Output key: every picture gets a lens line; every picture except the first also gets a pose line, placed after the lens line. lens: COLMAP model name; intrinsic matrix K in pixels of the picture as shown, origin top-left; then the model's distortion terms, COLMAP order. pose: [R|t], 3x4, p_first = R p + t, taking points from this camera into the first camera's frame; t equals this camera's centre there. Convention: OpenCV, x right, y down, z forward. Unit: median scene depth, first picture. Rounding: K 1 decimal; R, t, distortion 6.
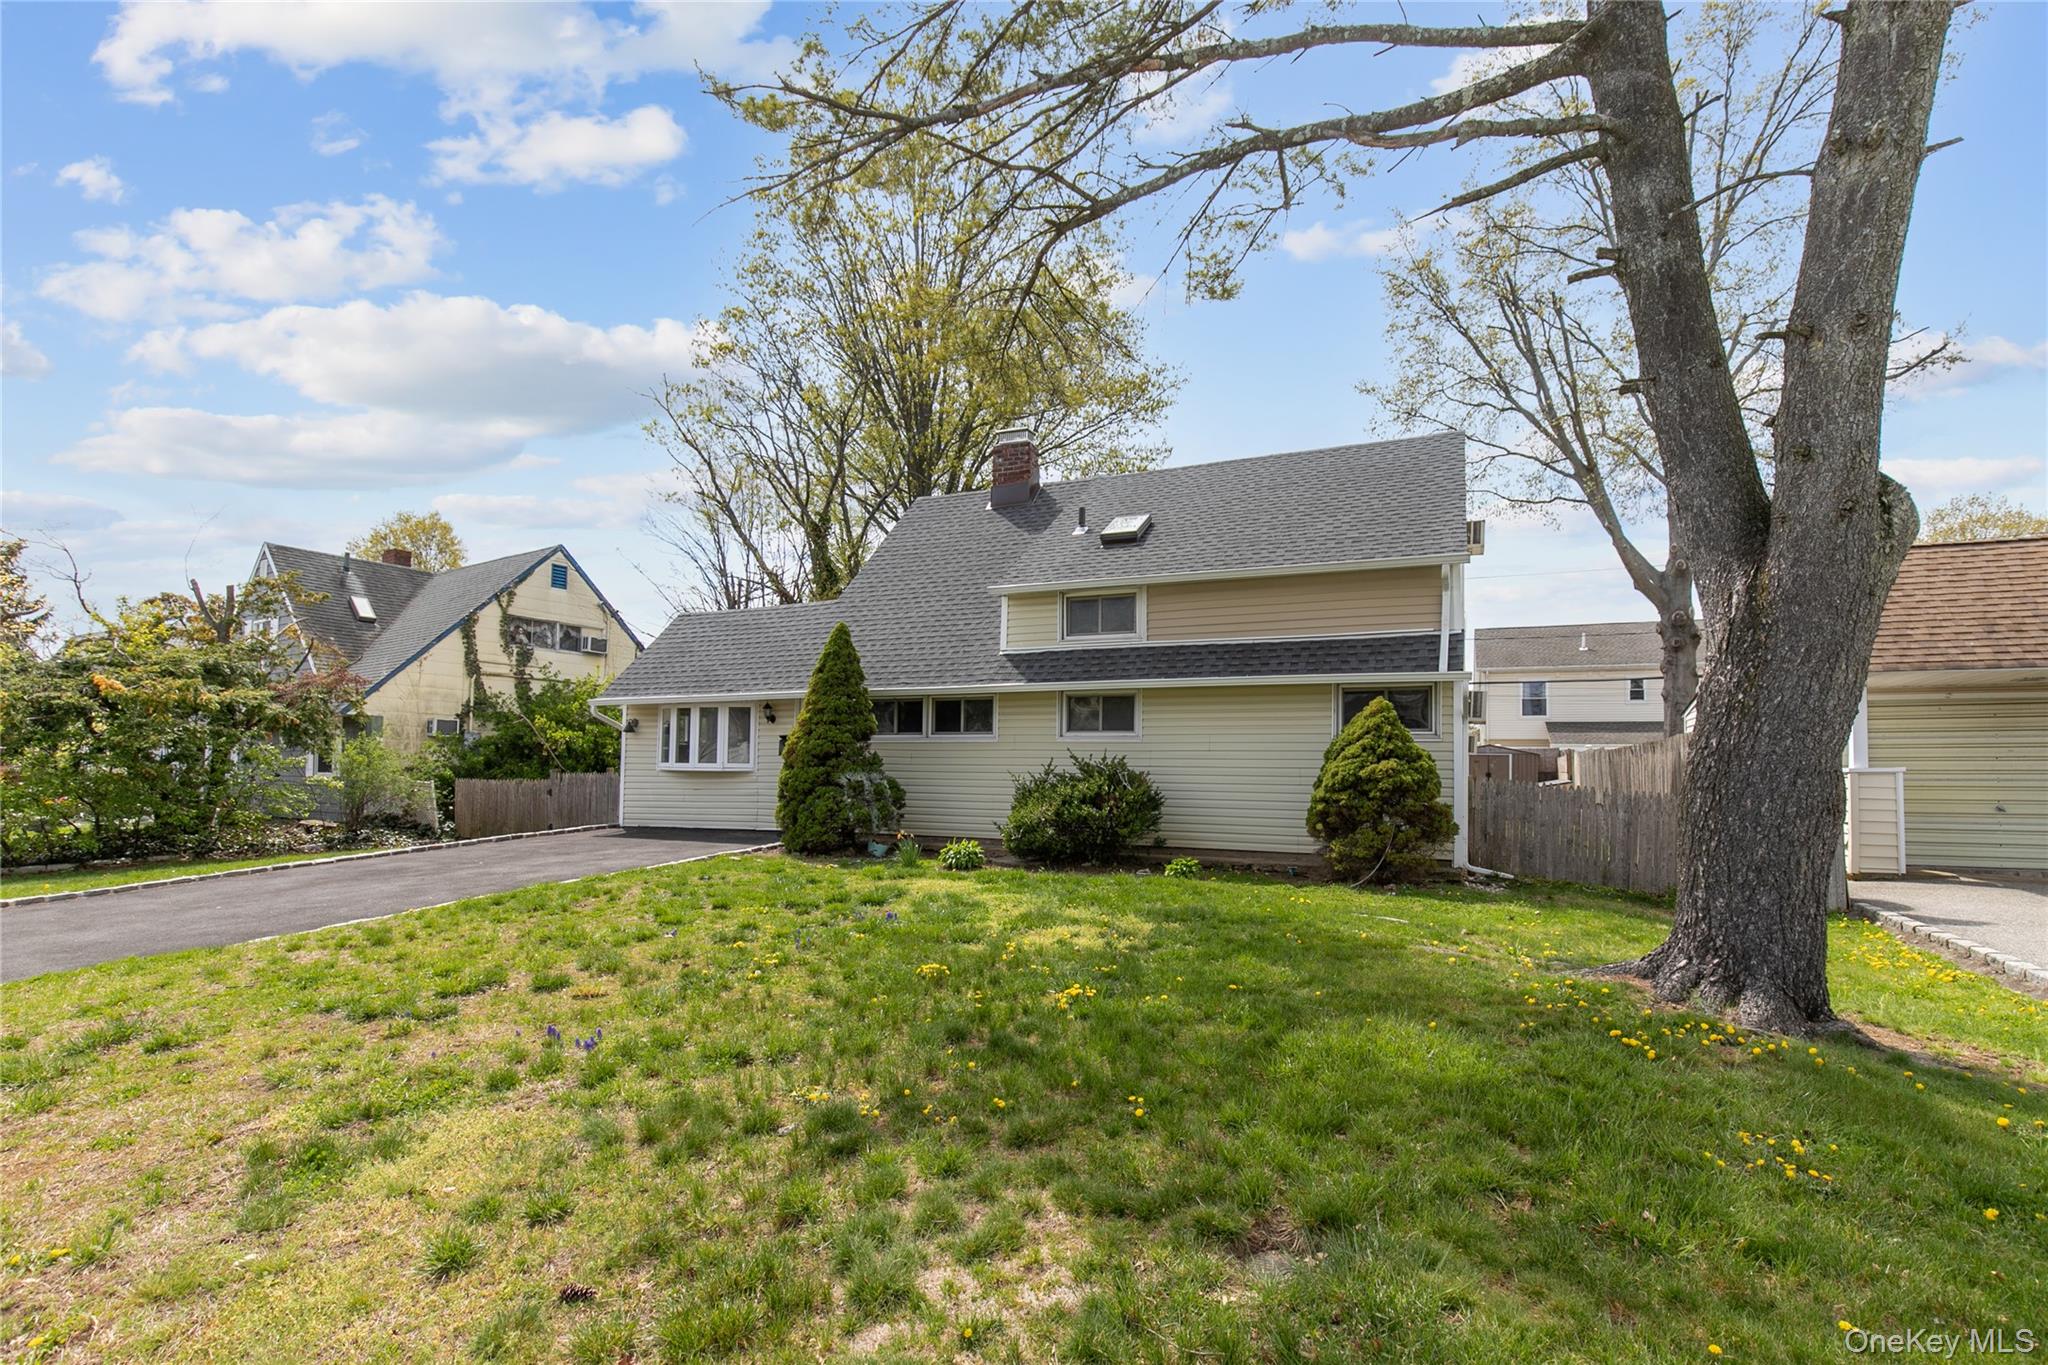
lens RADIAL K [[926.6, 0, 1032.6], [0, 926.6, 709.2], [0, 0, 1]] dist [0.003206, -0.000031]
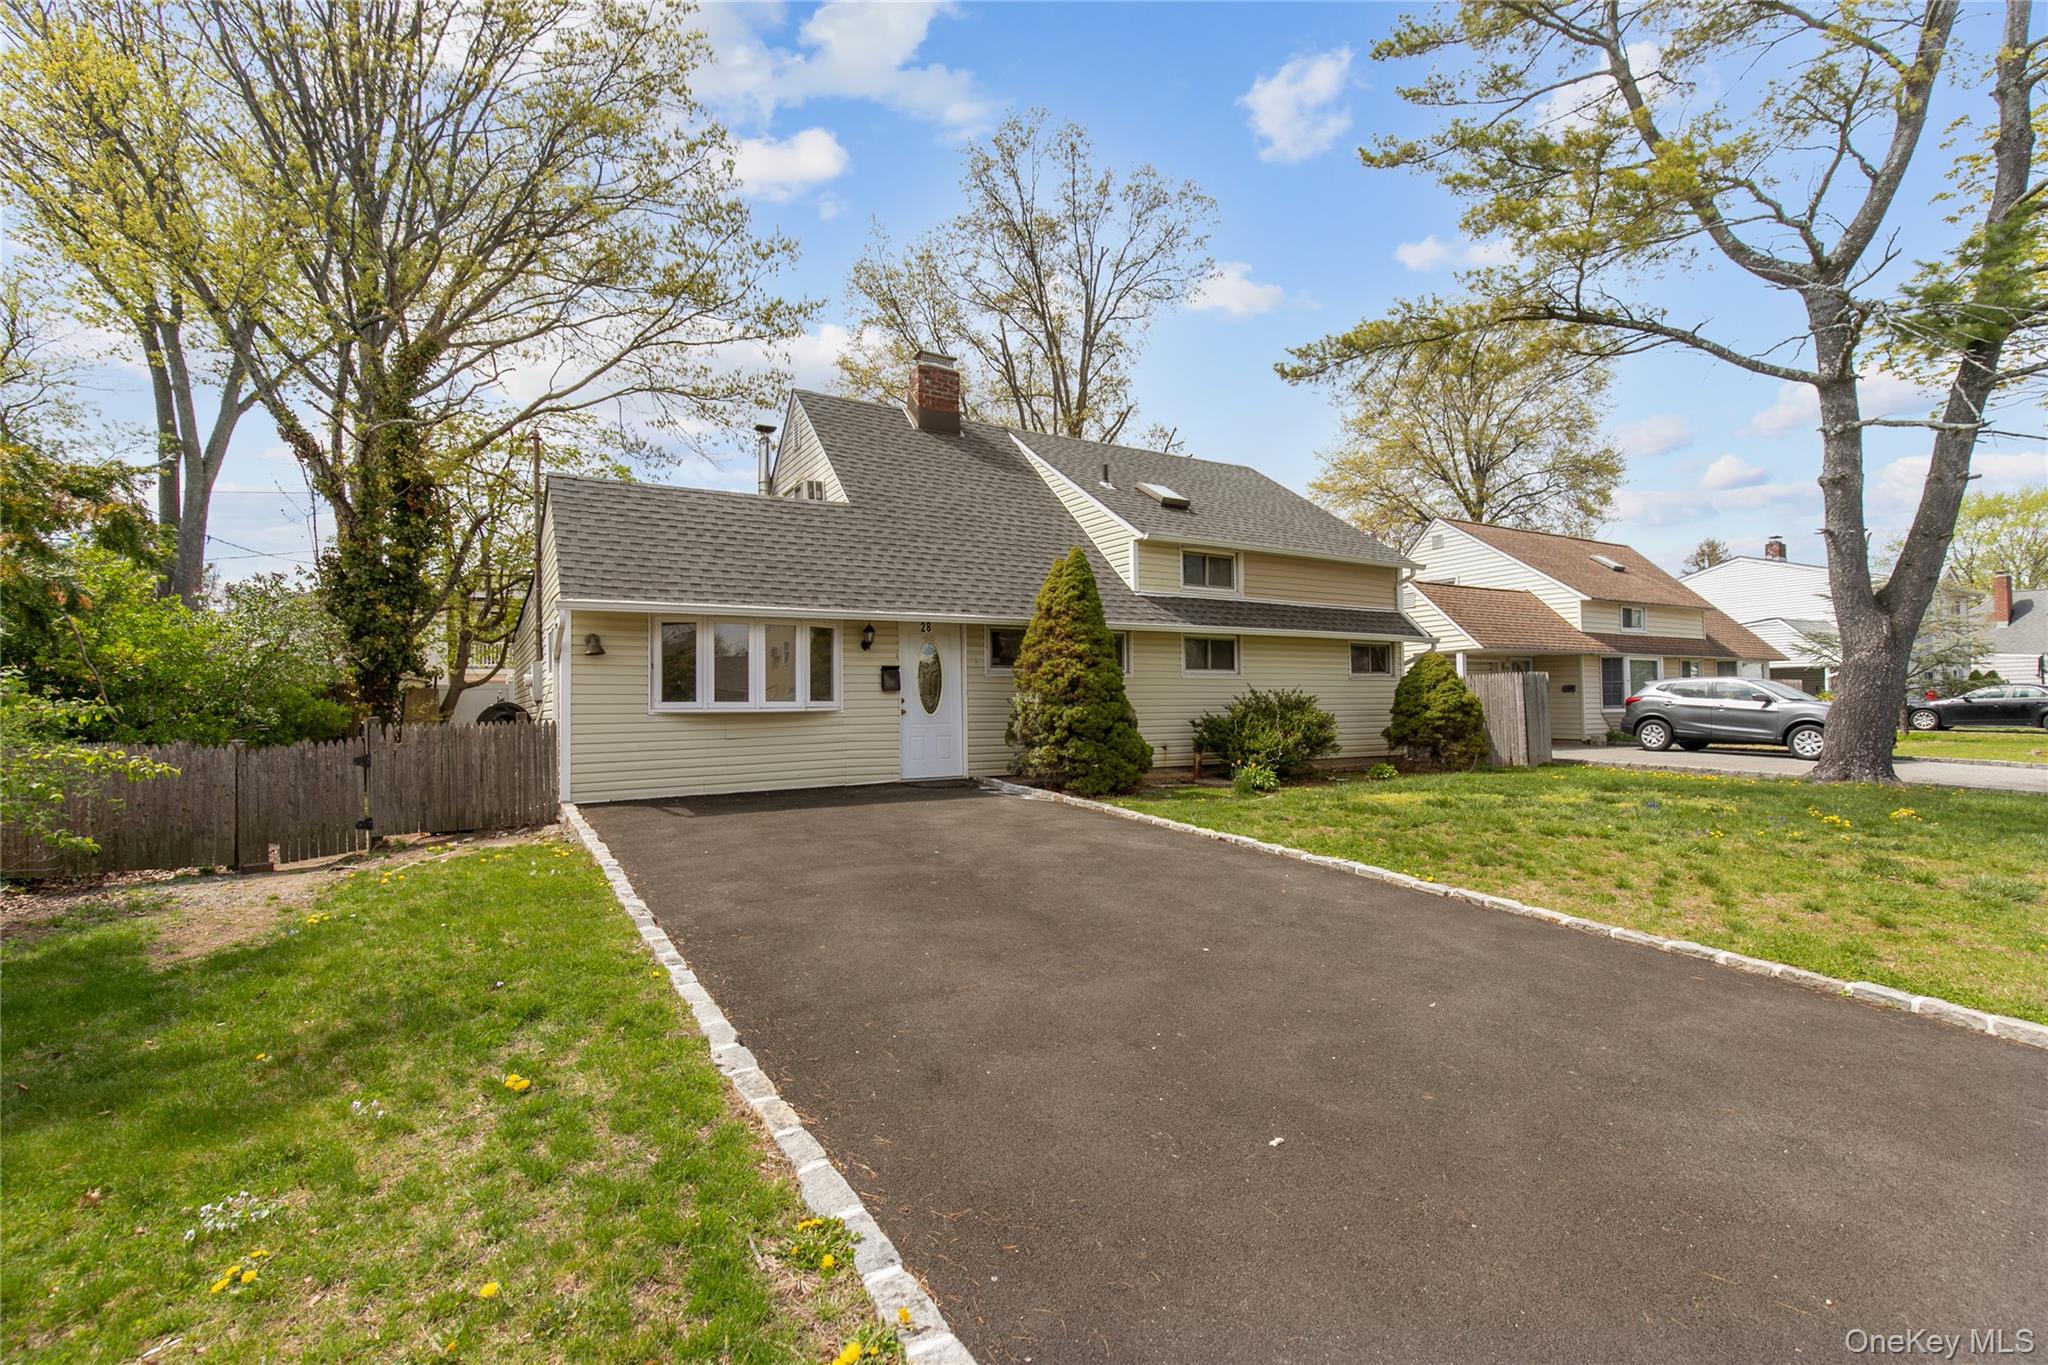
lens RADIAL K [[871.2, 0, 1065.2], [0, 871.2, 671.5], [0, 0, 1]] dist [0.001563, 0.000063]
pose [[0.588404, 0.017553, 0.808377, -0.845855], [-0.034980, 0.999381, 0.003761, 0.025964], [-0.807810, -0.030490, 0.588653, 0.453716]]
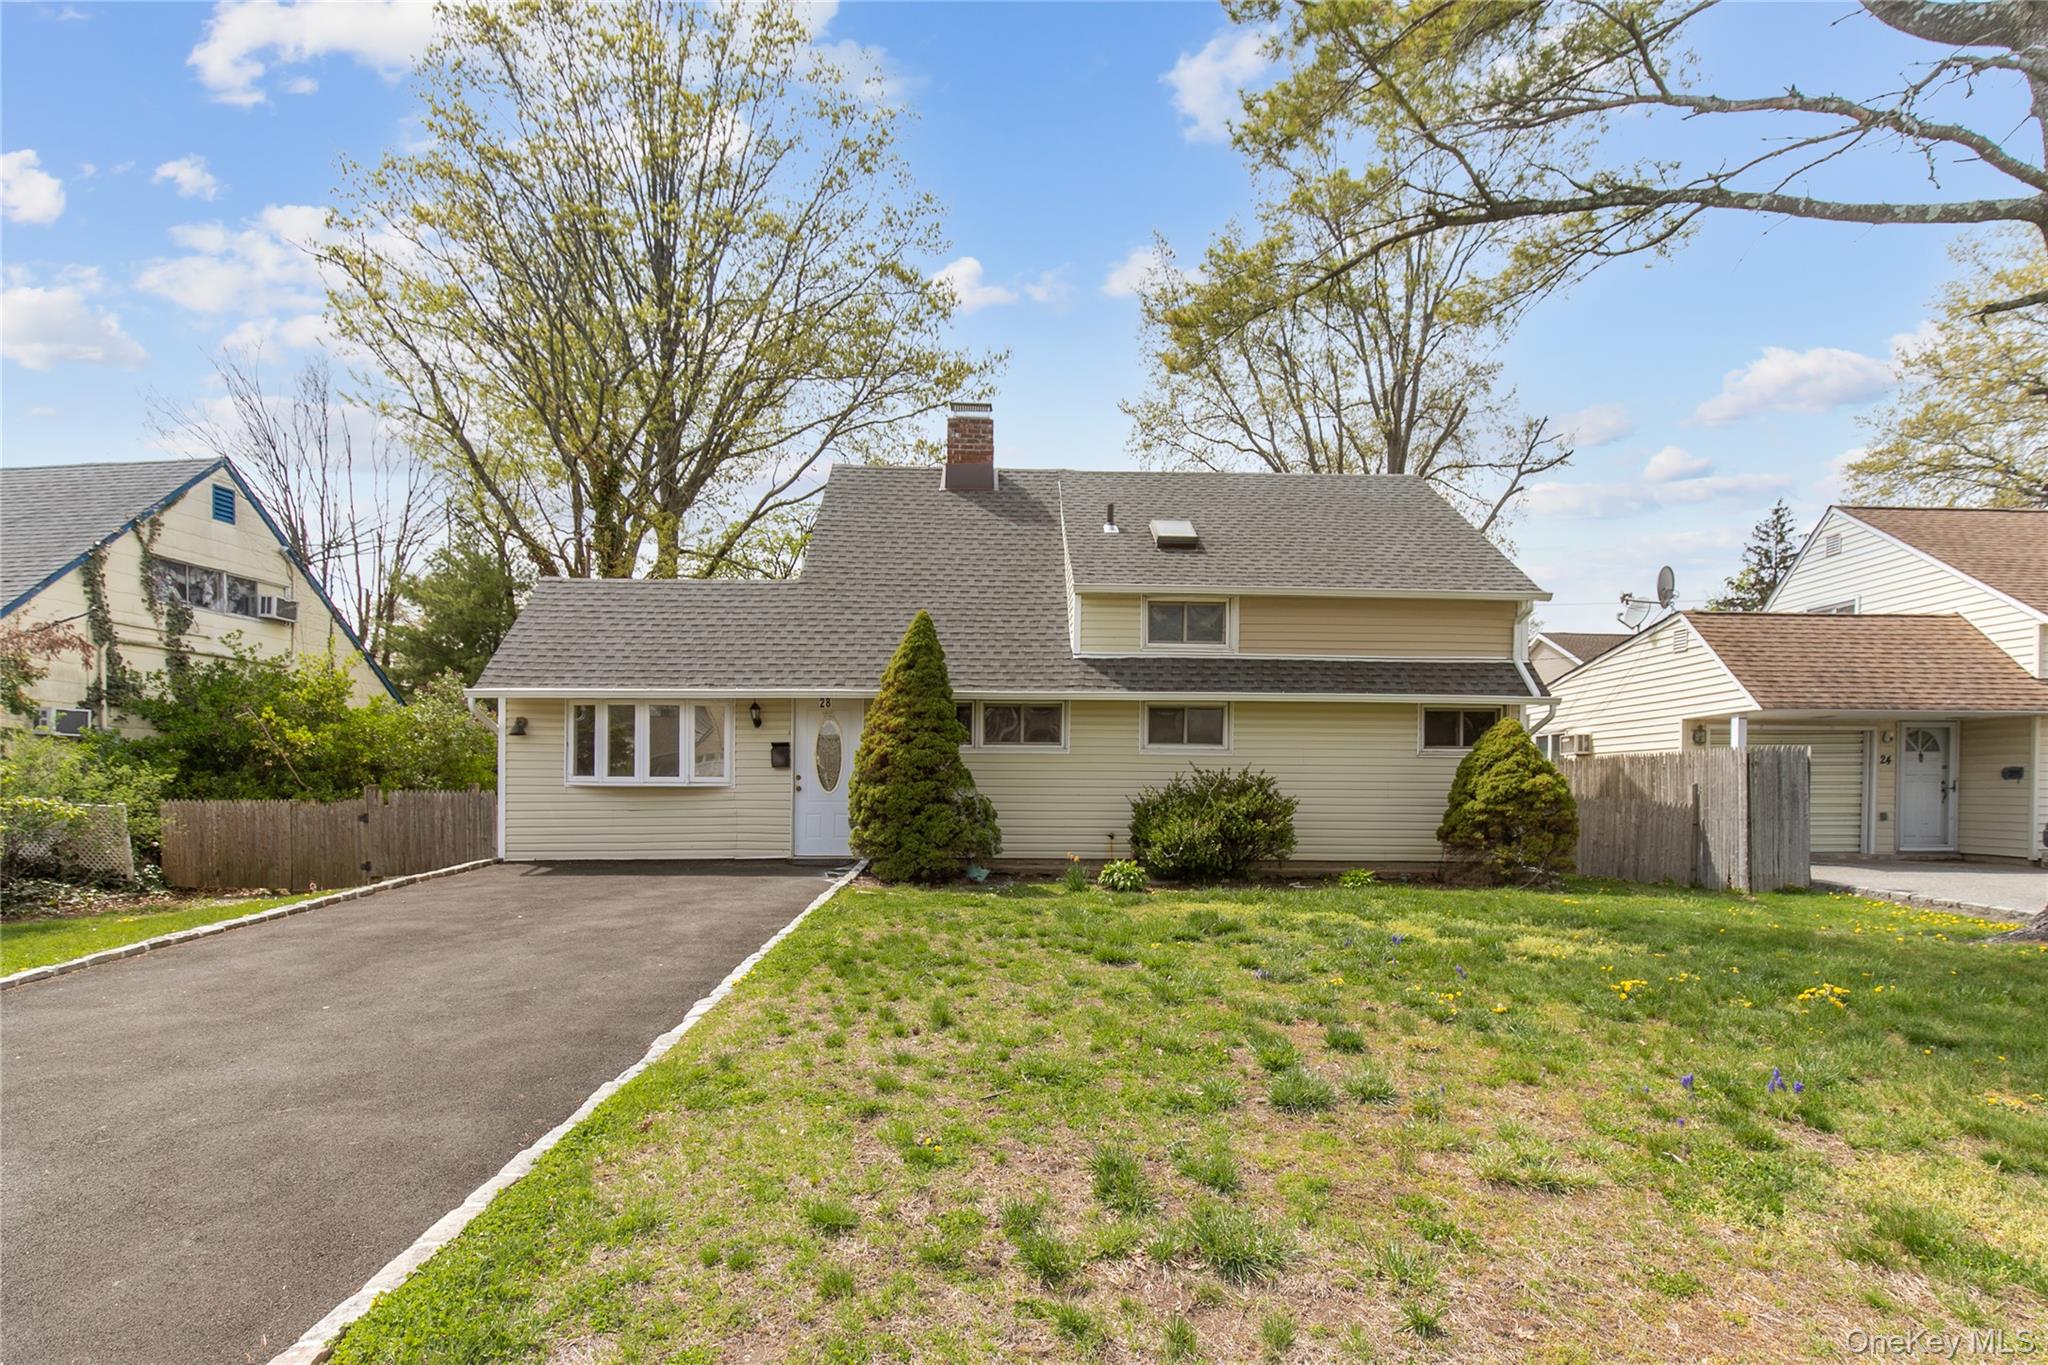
lens RADIAL K [[984.8, 0, 1024.1], [0, 984.8, 788.9], [0, 0, 1]] dist [0.000726, -0.000174]
pose [[0.904661, -0.003267, 0.426119, -0.470341], [-0.025720, 0.997729, 0.062254, 0.009405], [-0.425355, -0.067279, 0.902522, 0.130468]]
